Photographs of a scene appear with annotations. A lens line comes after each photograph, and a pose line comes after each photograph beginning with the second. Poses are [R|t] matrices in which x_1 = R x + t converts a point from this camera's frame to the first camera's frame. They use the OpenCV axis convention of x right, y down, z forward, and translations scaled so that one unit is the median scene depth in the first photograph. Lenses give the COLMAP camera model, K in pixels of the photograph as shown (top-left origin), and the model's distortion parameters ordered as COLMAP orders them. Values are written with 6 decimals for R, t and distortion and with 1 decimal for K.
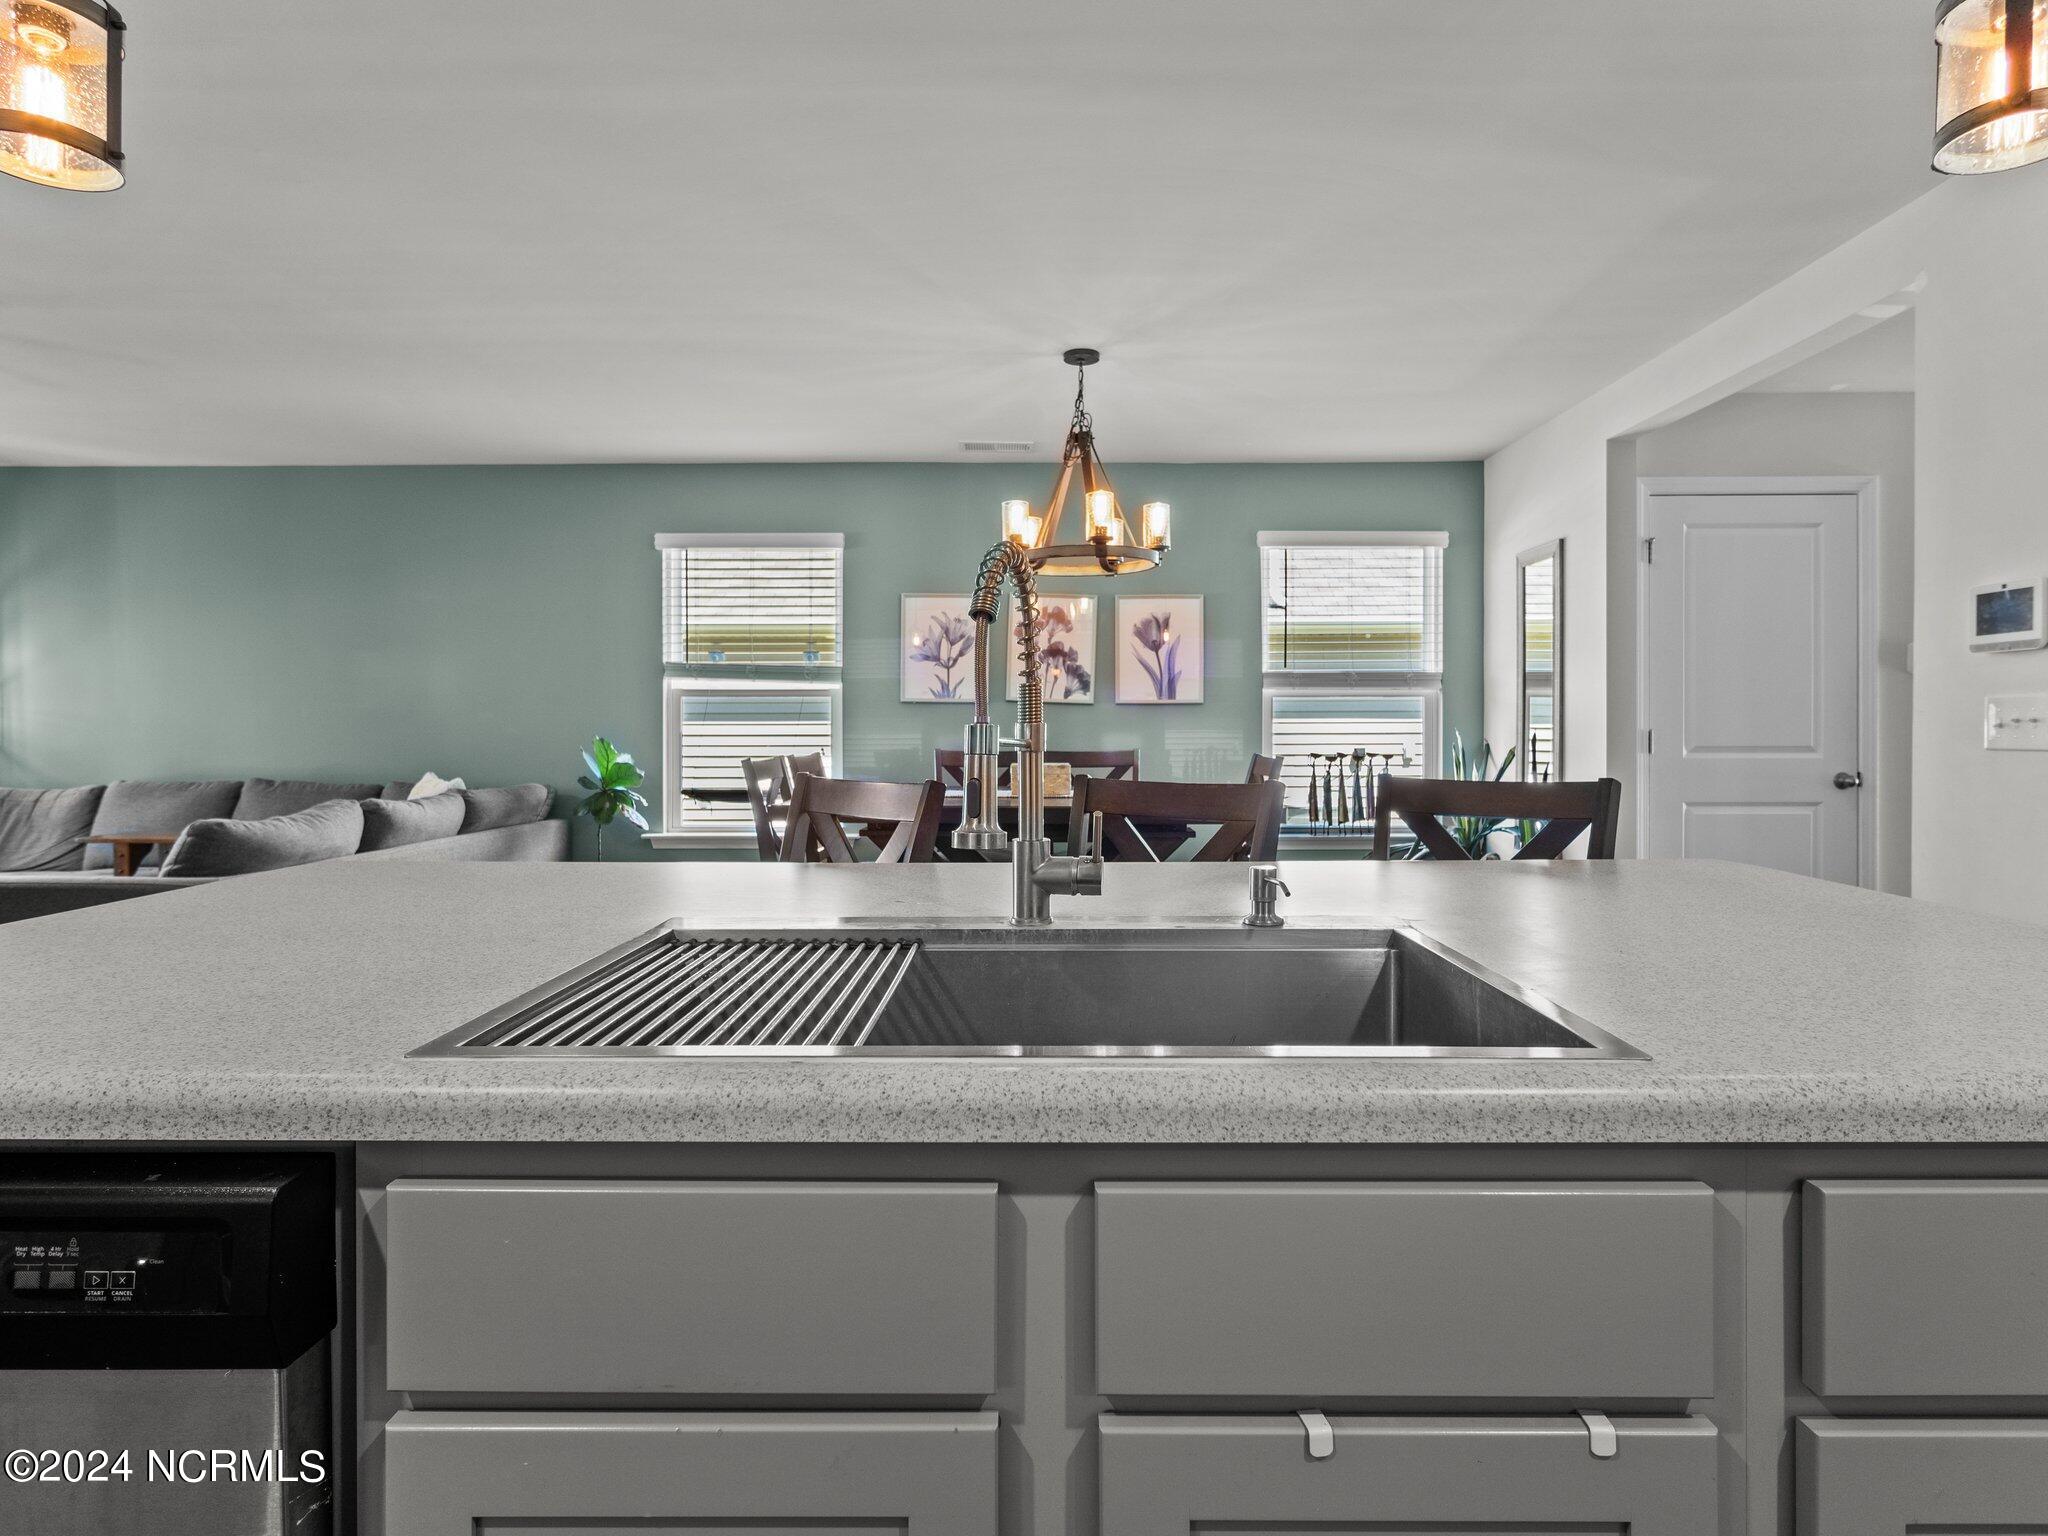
lens RADIAL K [[1131.4, 0, 1028.4], [0, 1131.4, 741.4], [0, 0, 1]] dist [0.000583, 0.000138]
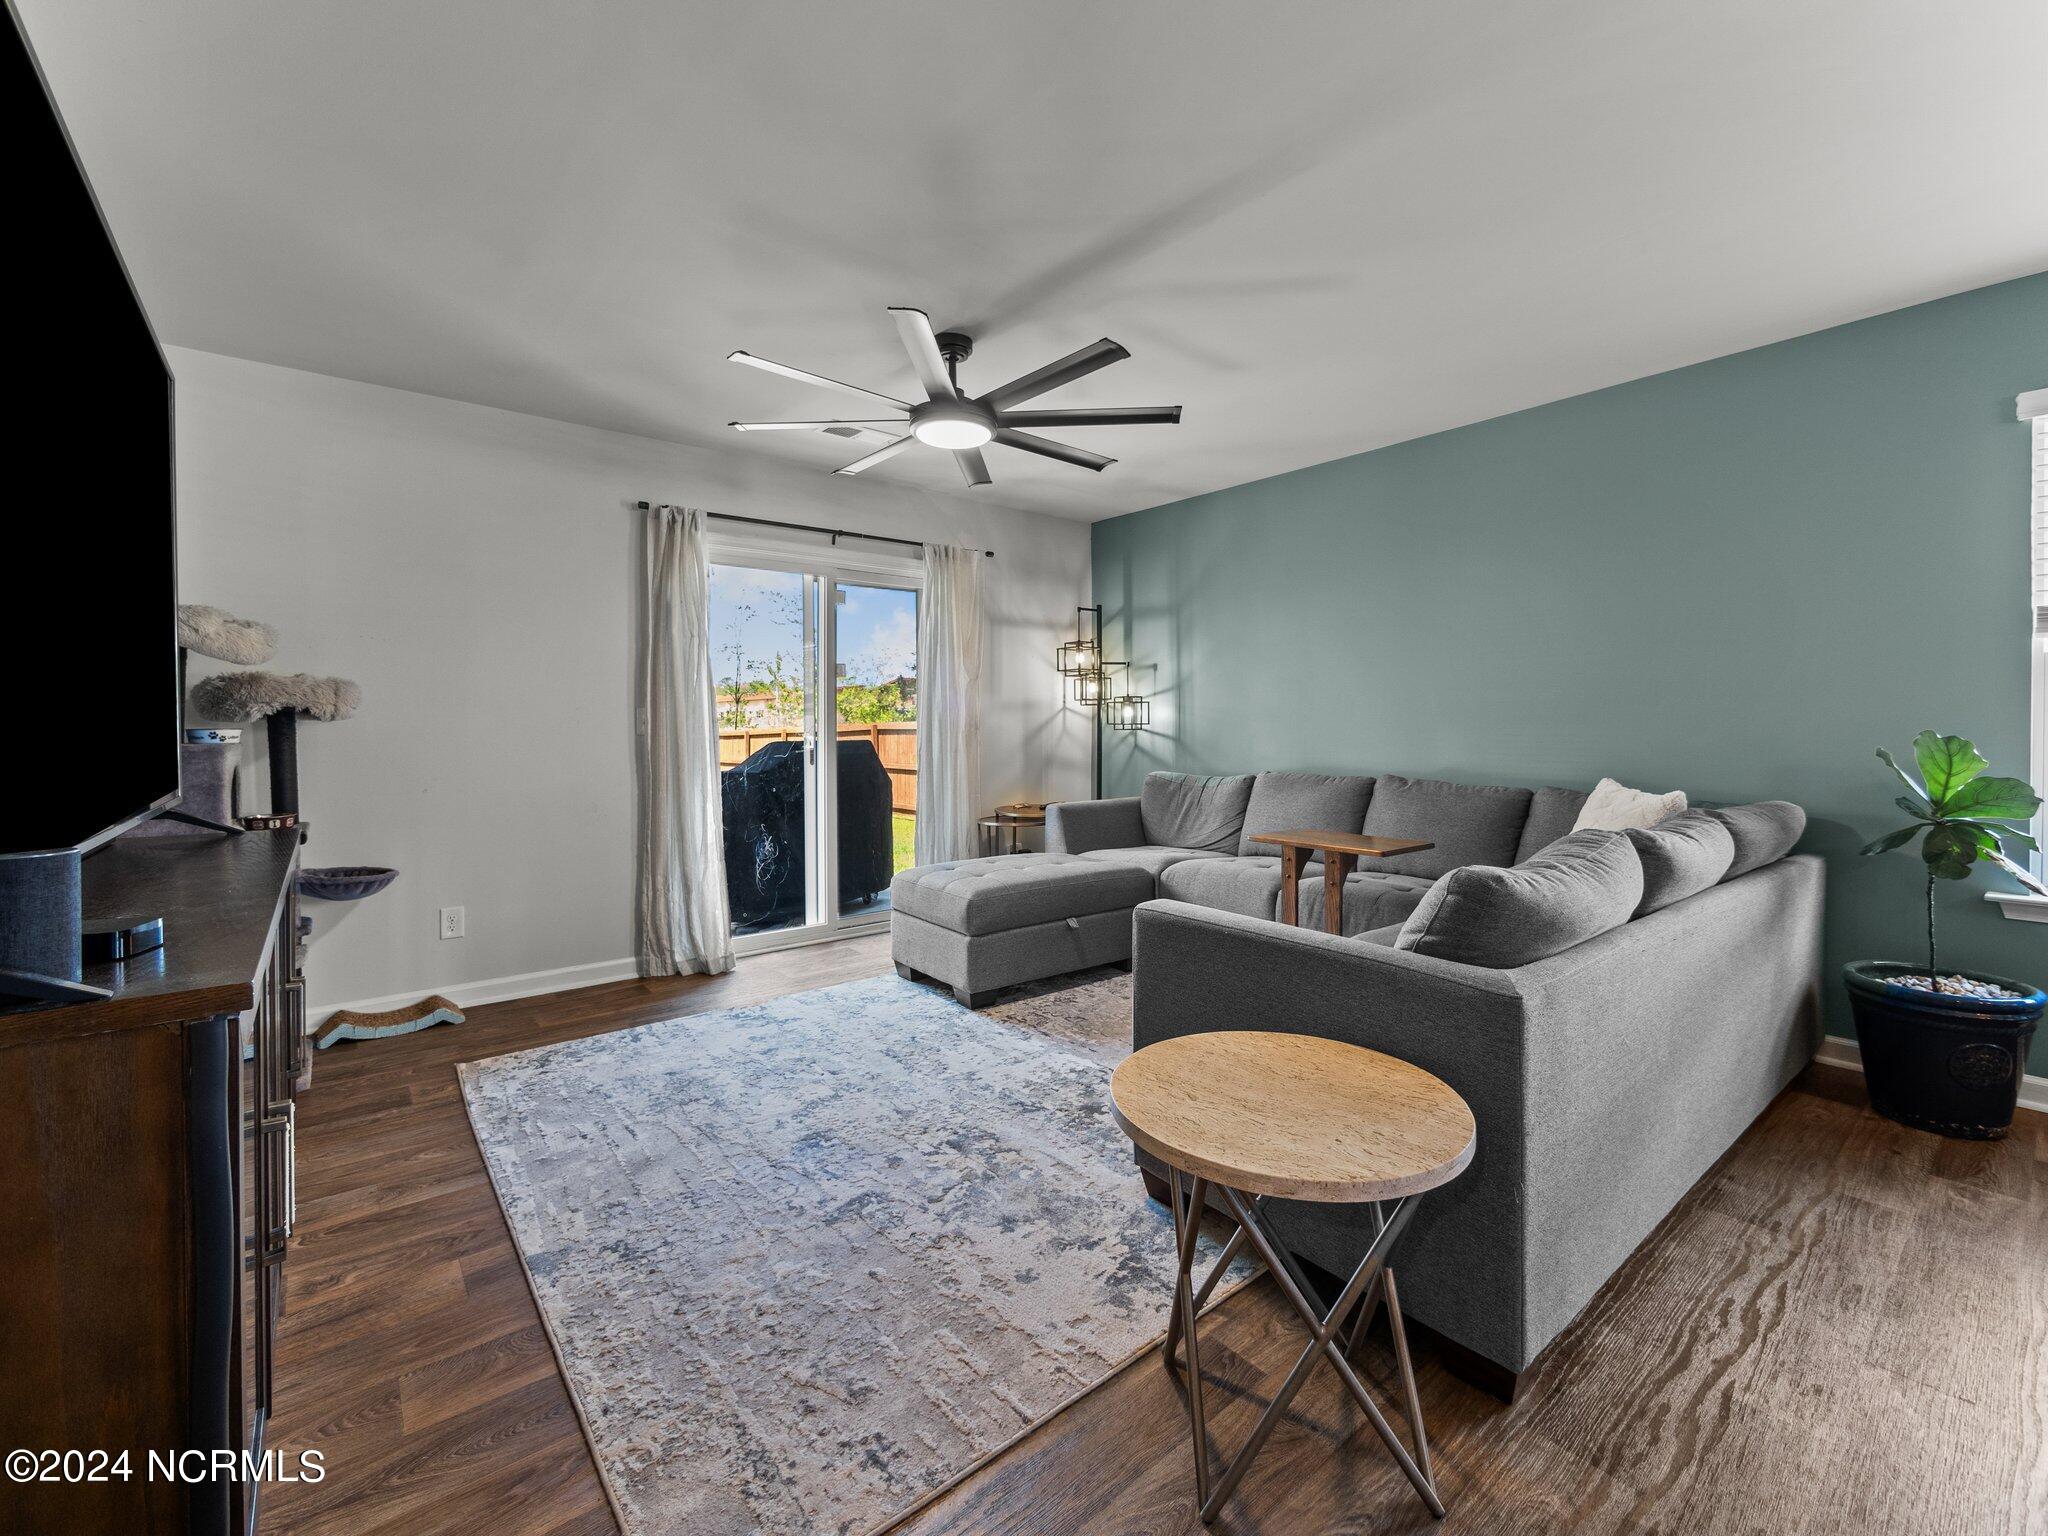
lens RADIAL K [[873.5, 0, 1033.9], [0, 873.5, 729.6], [0, 0, 1]] dist [-0.002677, -0.000390]
pose [[0.639831, 0.004088, -0.768505, -0.310379], [-0.006784, 0.999977, -0.000329, -0.002608], [0.768486, 0.005425, 0.639844, 0.307407]]
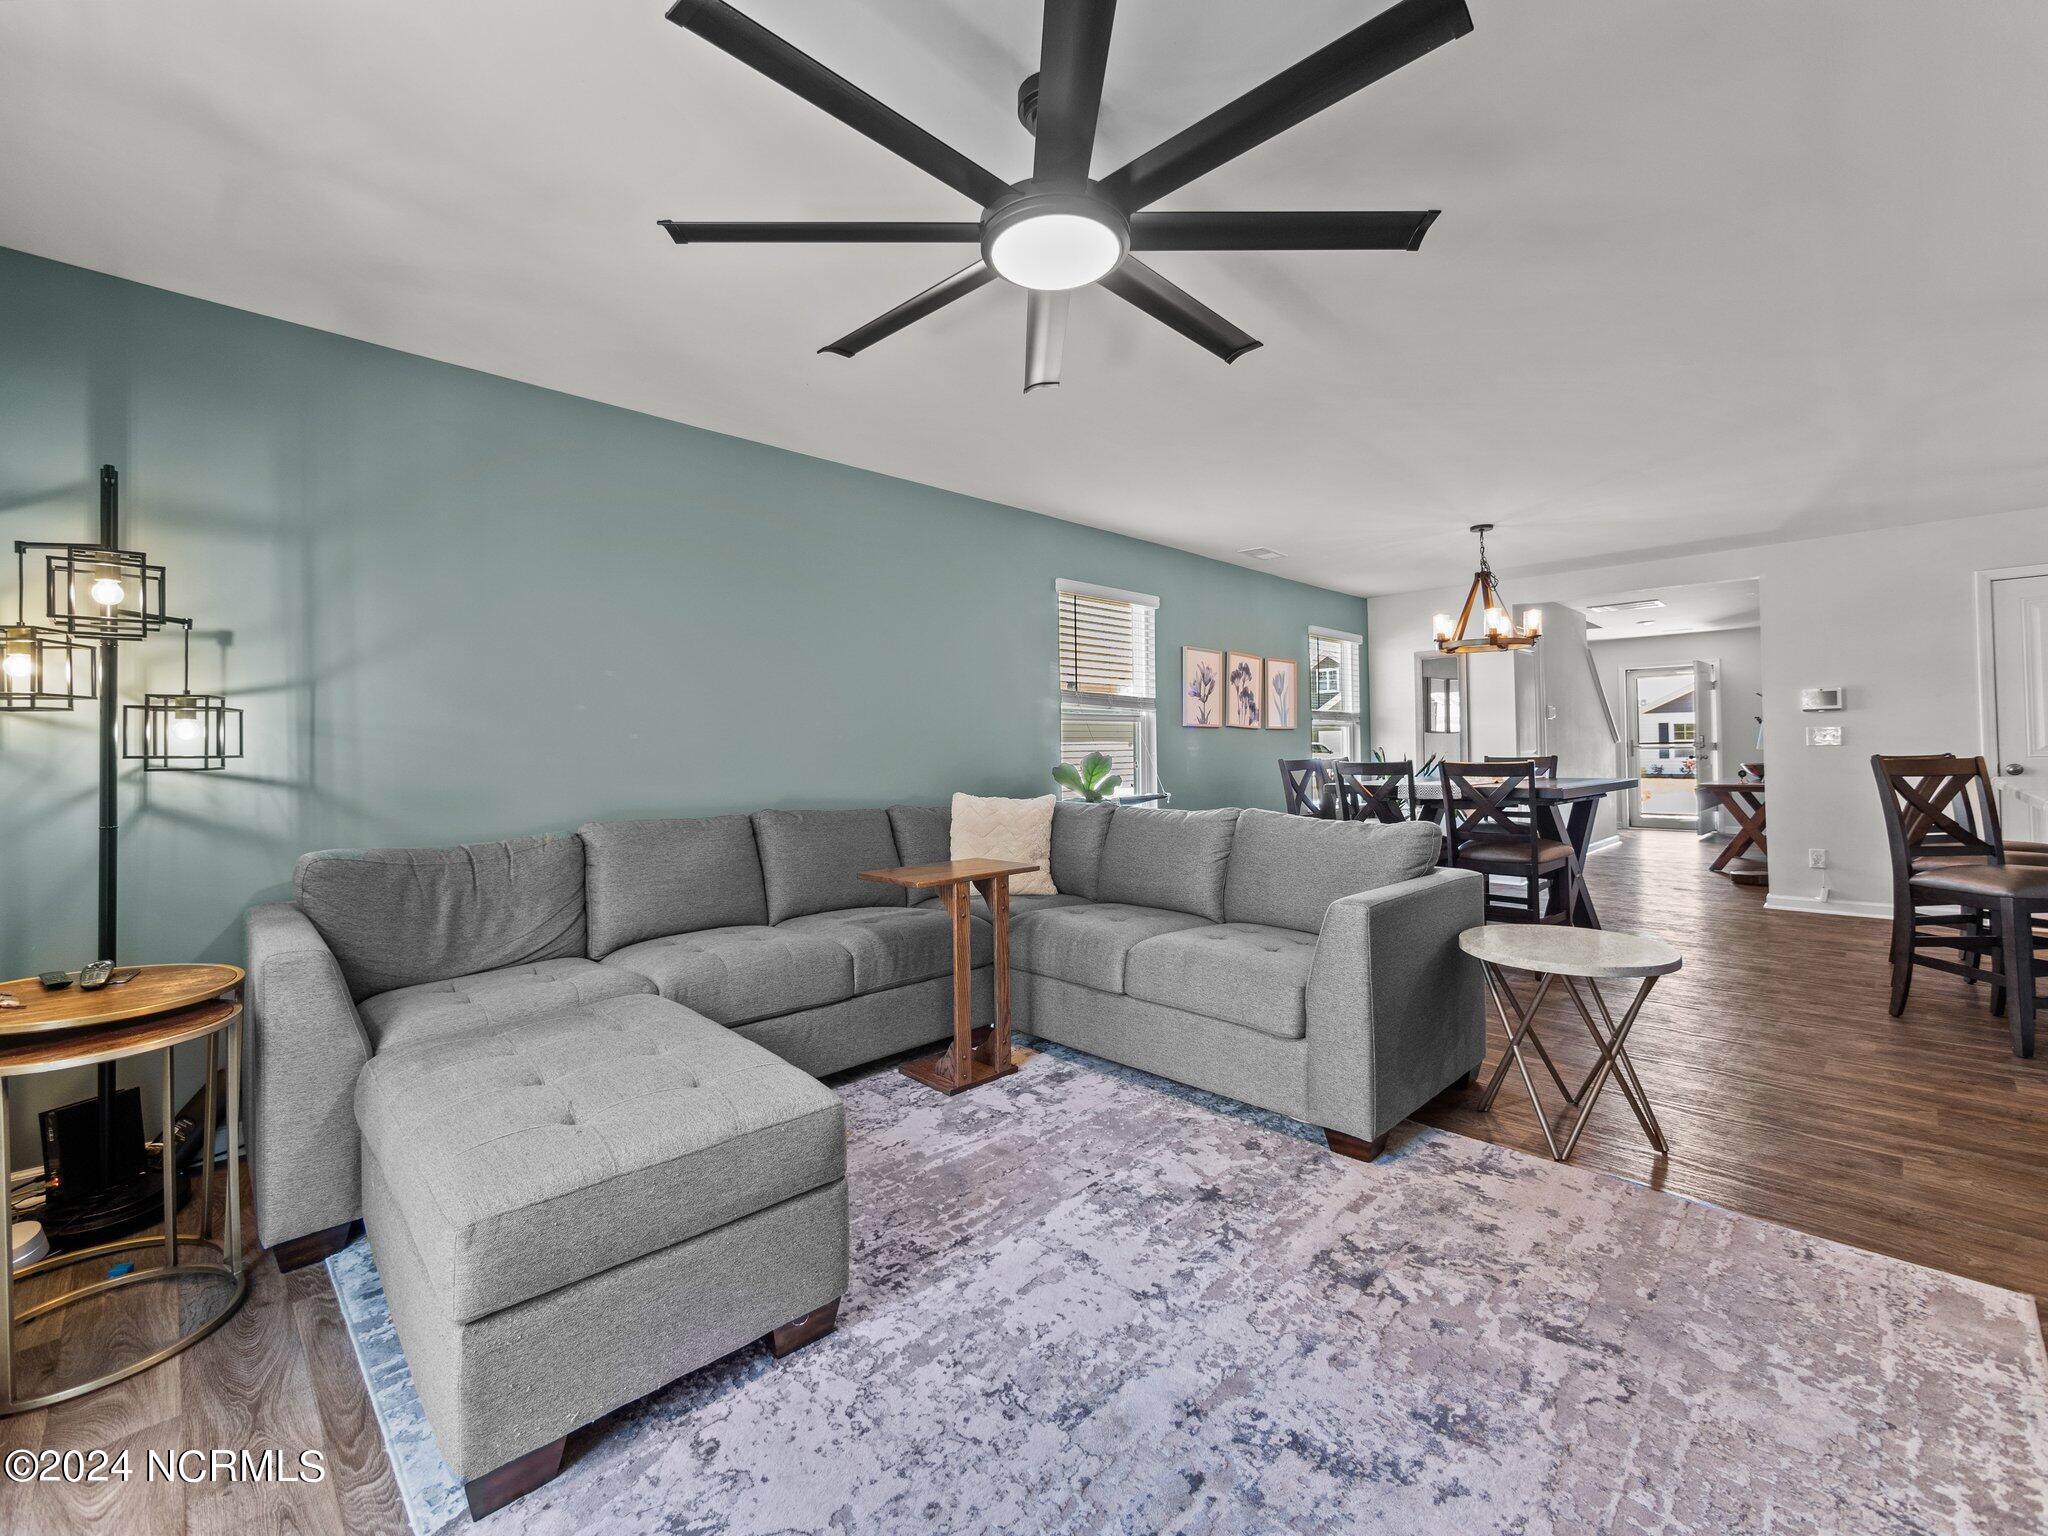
lens RADIAL K [[862.0, 0, 1034.7], [0, 862.0, 739.4], [0, 0, 1]] dist [-0.003334, -0.000866]
pose [[0.700516, -0.000723, 0.713636, -0.983020], [0.019647, 0.999640, -0.018273, -0.003427], [-0.713366, 0.026821, 0.700278, 0.405431]]
